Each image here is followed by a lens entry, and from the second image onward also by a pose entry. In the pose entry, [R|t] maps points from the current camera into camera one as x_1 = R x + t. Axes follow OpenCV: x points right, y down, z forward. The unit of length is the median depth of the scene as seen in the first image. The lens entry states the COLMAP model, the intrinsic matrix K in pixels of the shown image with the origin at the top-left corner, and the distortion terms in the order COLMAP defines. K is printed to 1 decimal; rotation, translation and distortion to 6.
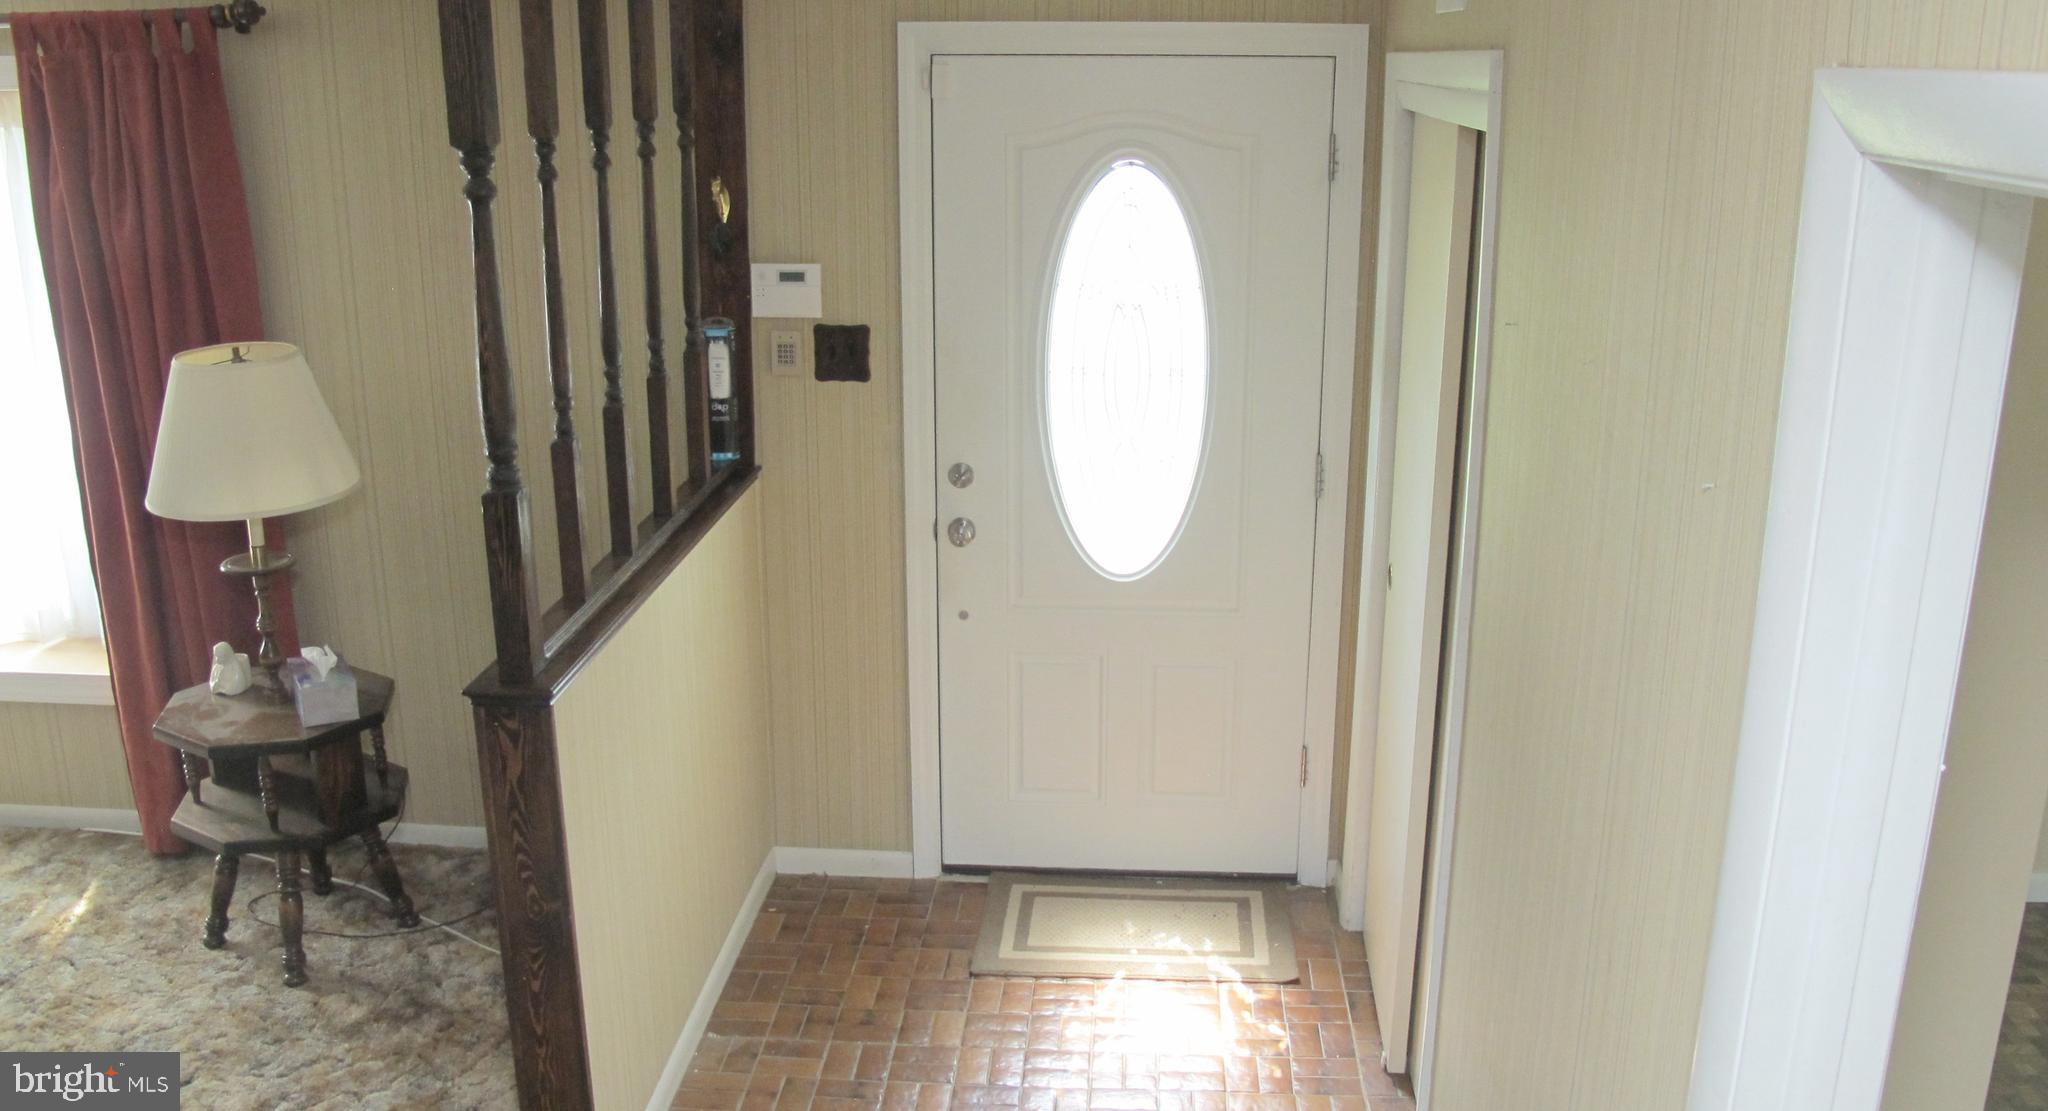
lens RADIAL K [[1781.2, 0, 1026.1], [0, 1781.2, 563.6], [0, 0, 1]] dist [-0.108575, 0.028148]
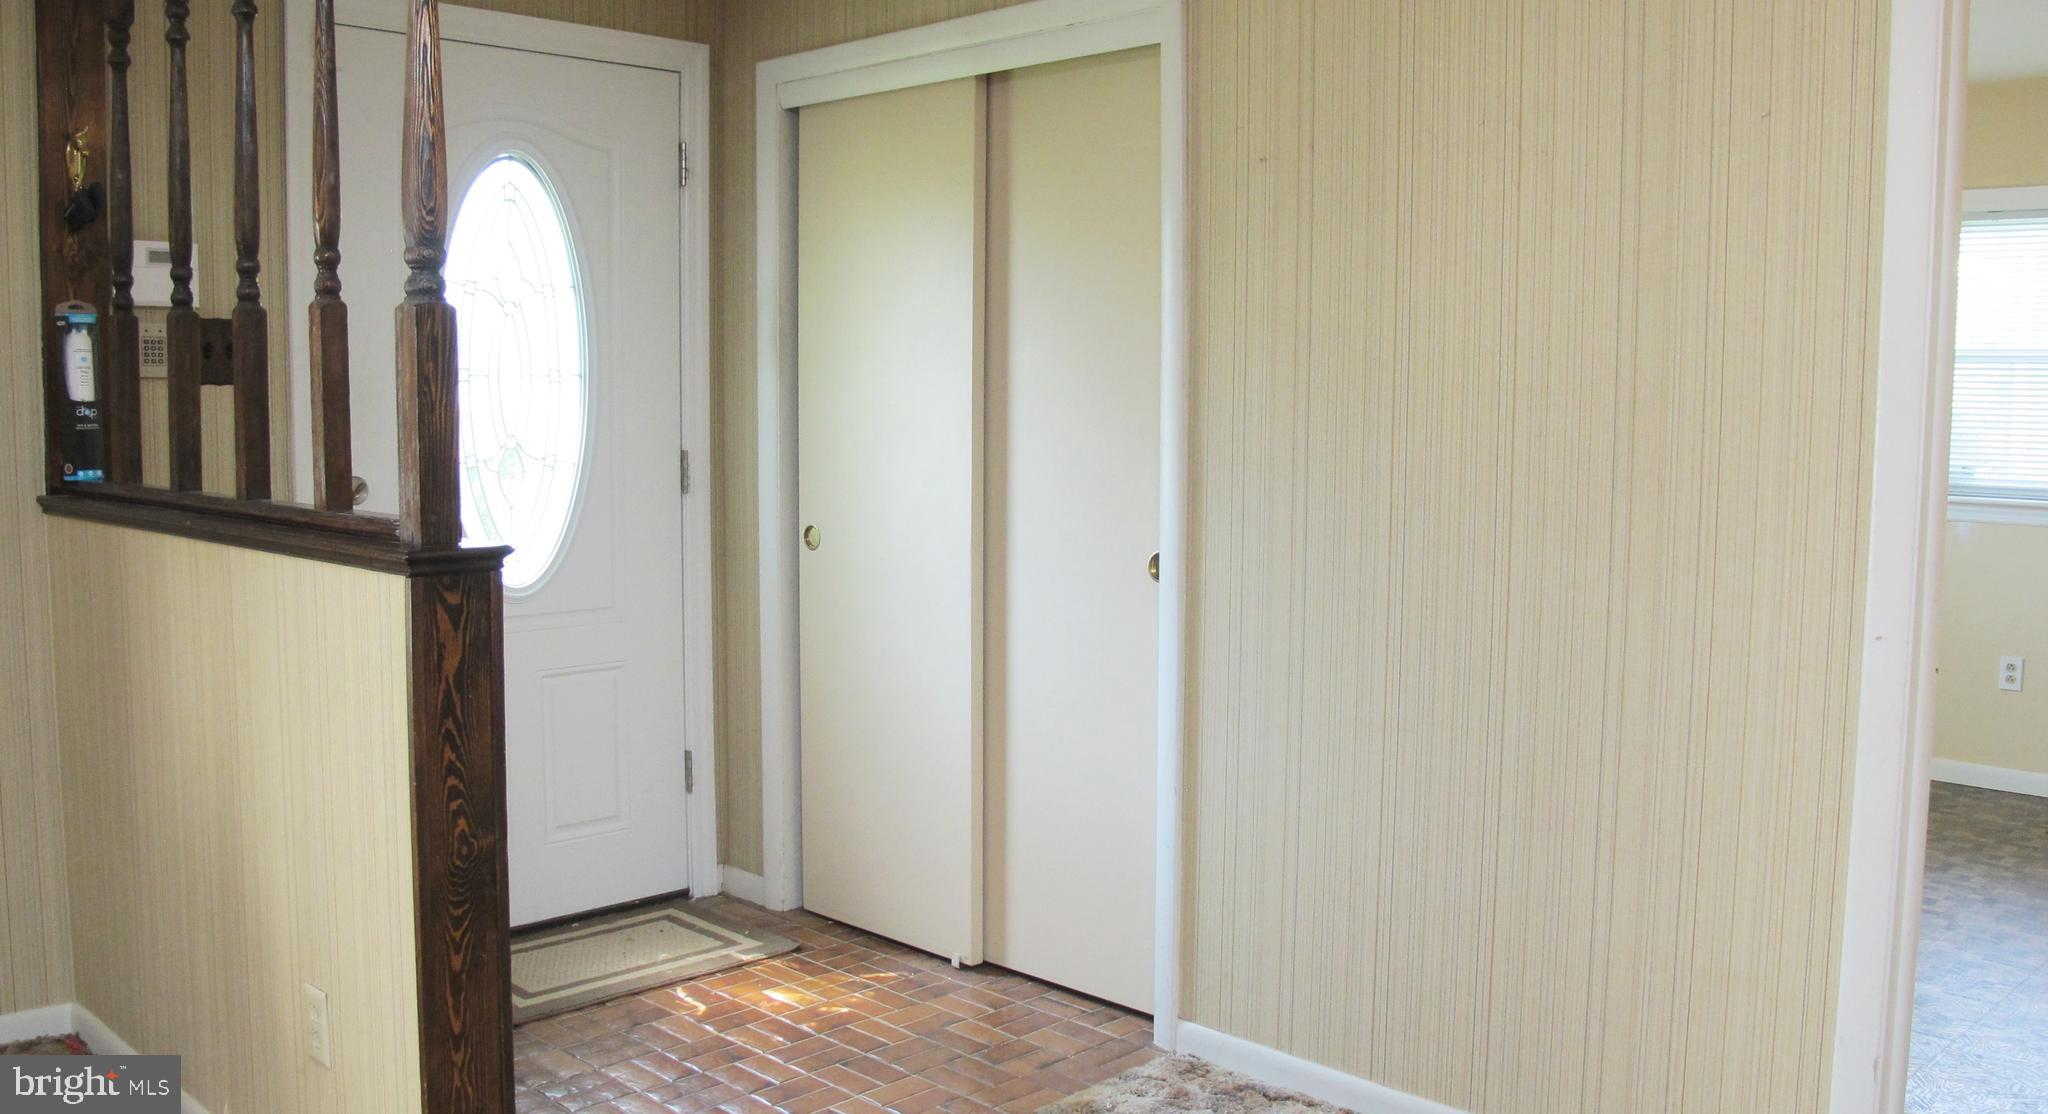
lens RADIAL K [[1781.2, 0, 1020.1], [0, 1781.2, 548.6], [0, 0, 1]] dist [-0.108575, 0.028148]
pose [[0.652867, -0.062209, 0.754914, -0.495428], [0.206788, 0.973402, -0.098622, 0.137491], [-0.728700, 0.220494, 0.648367, 0.203675]]
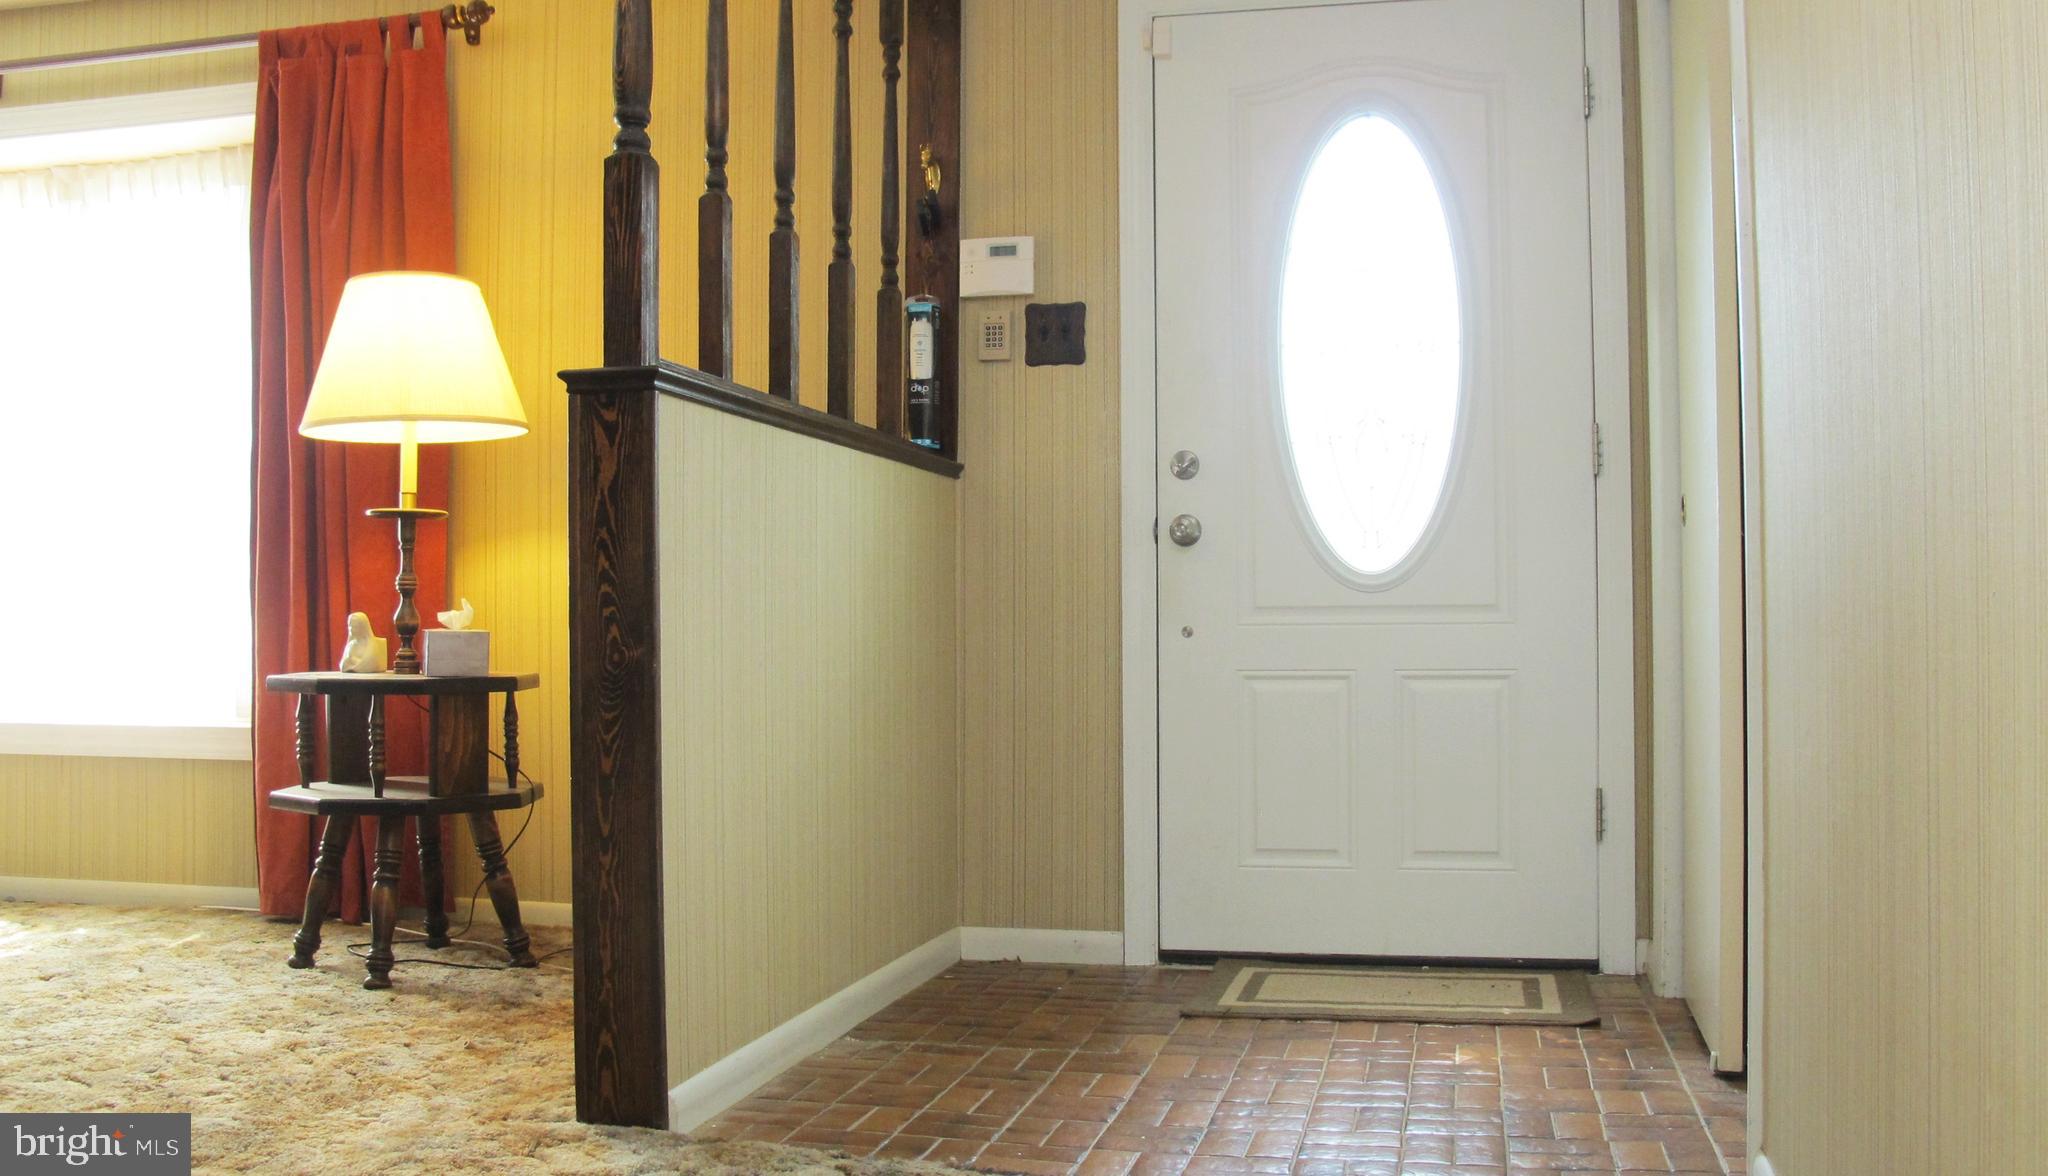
lens RADIAL K [[1839.4, 0, 1064.0], [0, 1839.4, 562.1], [0, 0, 1]] dist [-0.119906, 0.030648]
pose [[0.989701, -0.009129, -0.142856, 0.035251], [-0.036563, 0.948739, -0.313938, 0.293619], [0.138399, 0.315928, 0.938635, 0.154194]]
